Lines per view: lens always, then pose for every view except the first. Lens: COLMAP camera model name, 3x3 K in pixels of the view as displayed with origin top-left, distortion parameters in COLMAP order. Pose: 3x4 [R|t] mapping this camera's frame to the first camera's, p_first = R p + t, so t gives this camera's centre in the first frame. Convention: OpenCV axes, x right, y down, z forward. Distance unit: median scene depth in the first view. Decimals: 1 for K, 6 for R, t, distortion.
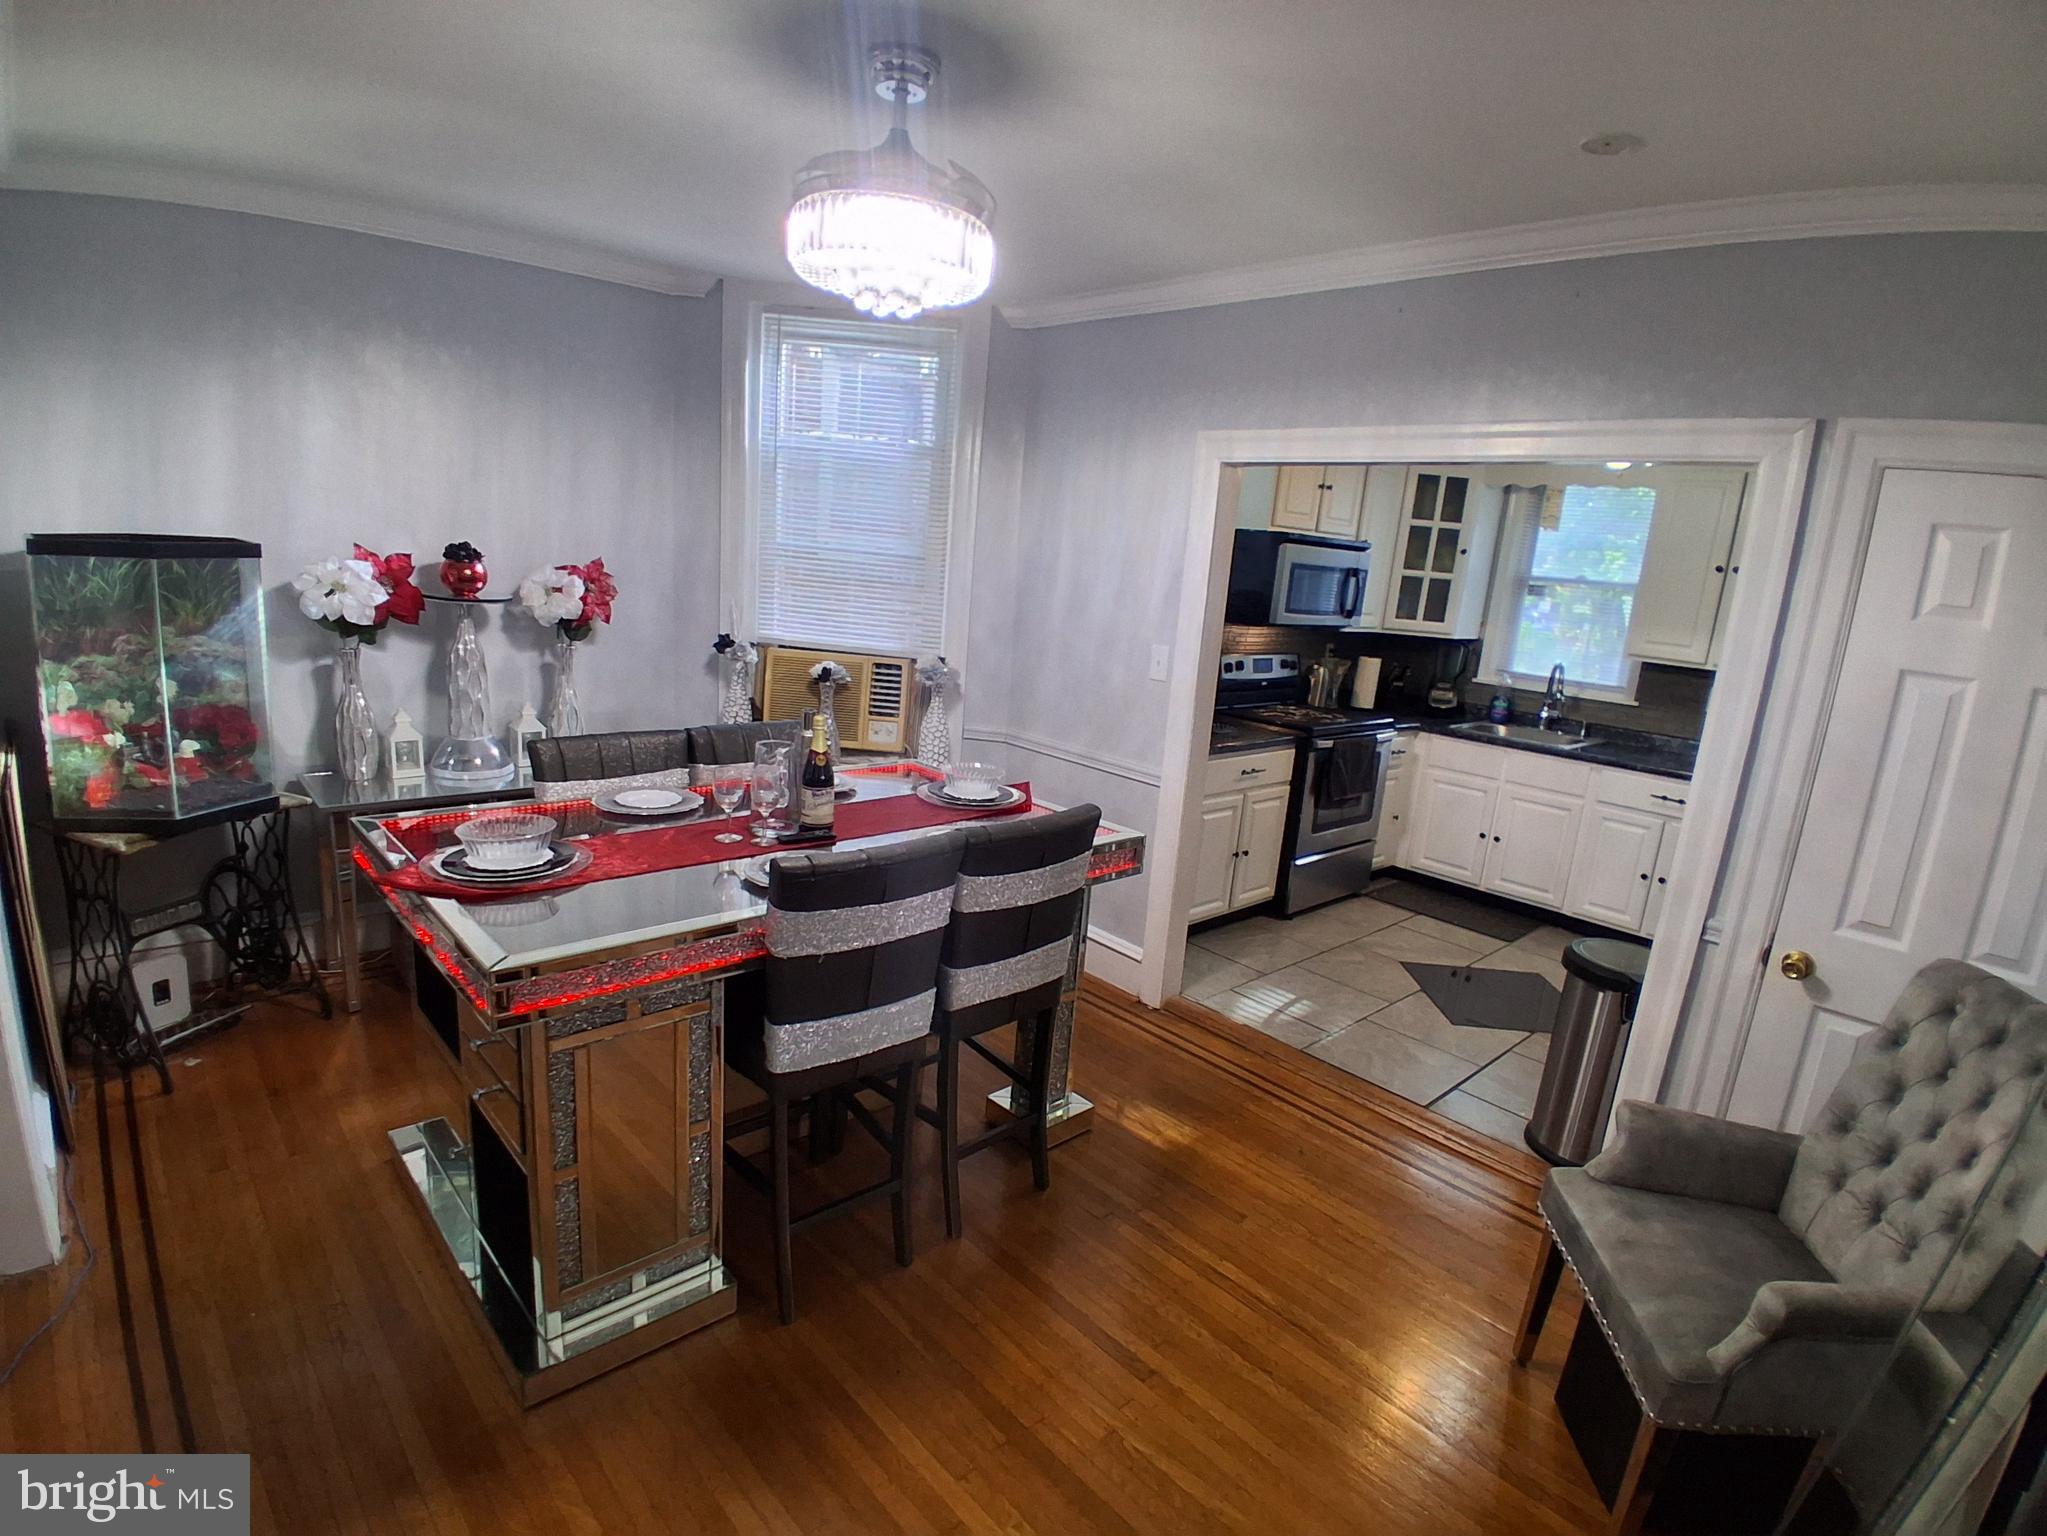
lens RADIAL K [[1012.3, 0, 1022.7], [0, 1012.3, 799.6], [0, 0, 1]] dist [-0.003034, -0.039958]
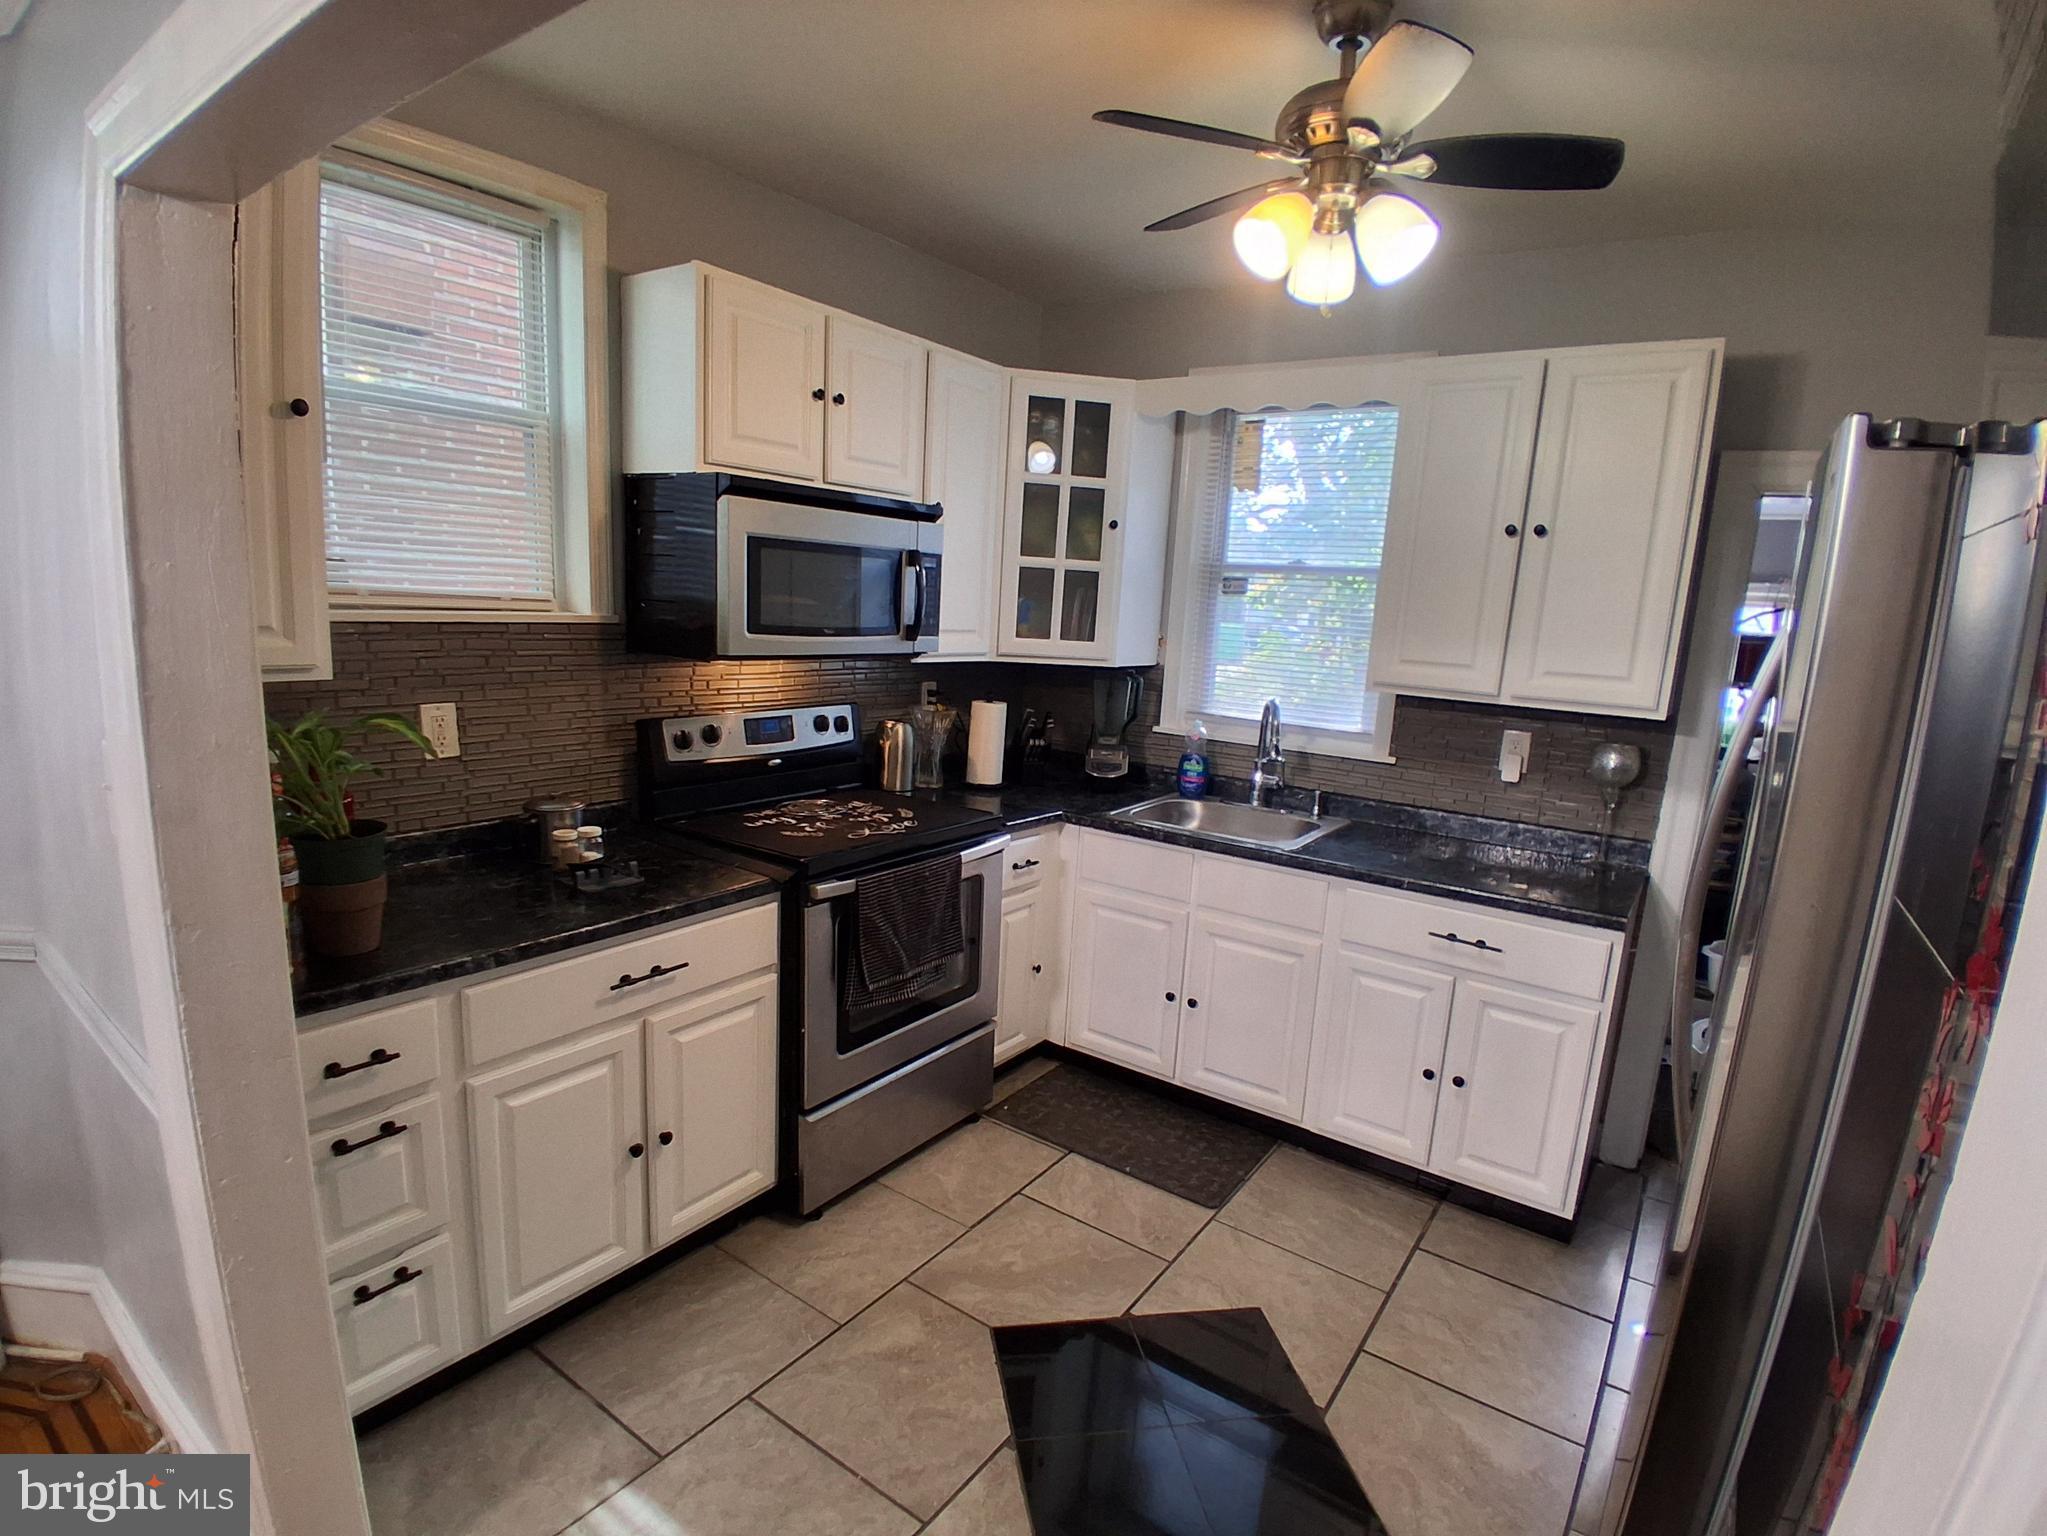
lens RADIAL K [[1012.3, 0, 1022.7], [0, 1012.3, 799.6], [0, 0, 1]] dist [-0.003034, -0.039958]
pose [[0.978888, -0.063893, 0.194157, 0.256441], [0.069092, 0.997407, -0.020119, -0.072042], [-0.192368, 0.033108, 0.980764, 0.420002]]
